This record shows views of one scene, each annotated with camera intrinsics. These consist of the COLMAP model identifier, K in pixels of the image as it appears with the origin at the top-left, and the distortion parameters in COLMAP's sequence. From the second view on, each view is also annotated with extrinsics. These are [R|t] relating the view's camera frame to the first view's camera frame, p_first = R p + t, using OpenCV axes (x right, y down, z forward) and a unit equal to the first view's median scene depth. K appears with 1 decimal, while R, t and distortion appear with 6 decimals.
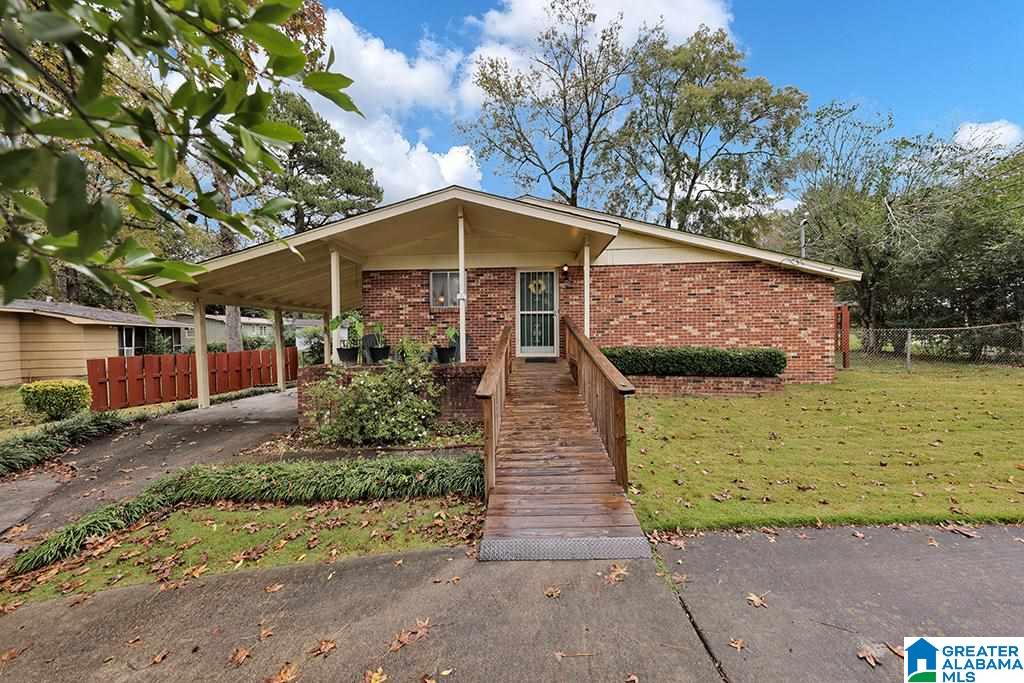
lens RADIAL K [[361.1, 0, 515.7], [0, 361.1, 337.9], [0, 0, 1]] dist [0.000497, -0.000204]
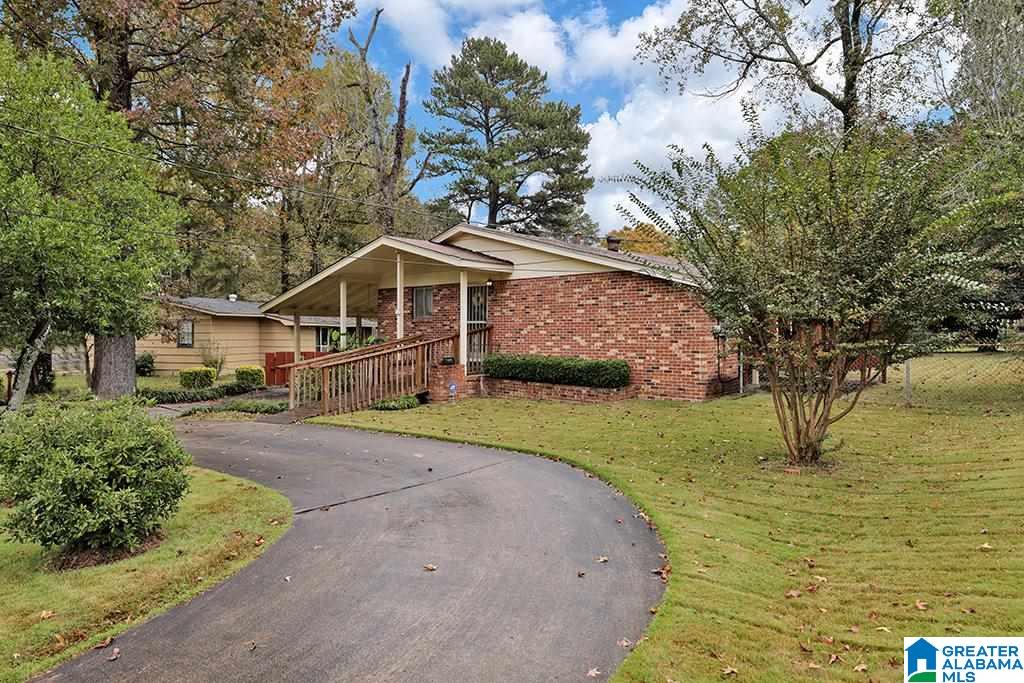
lens RADIAL K [[695.5, 0, 516.1], [0, 695.5, 339.9], [0, 0, 1]] dist [0.017762, 0.000045]
pose [[0.775655, 0.018112, -0.630897, 1.590087], [-0.018107, 0.999815, 0.006441, -0.032661], [0.630897, 0.006427, 0.775840, -0.629295]]
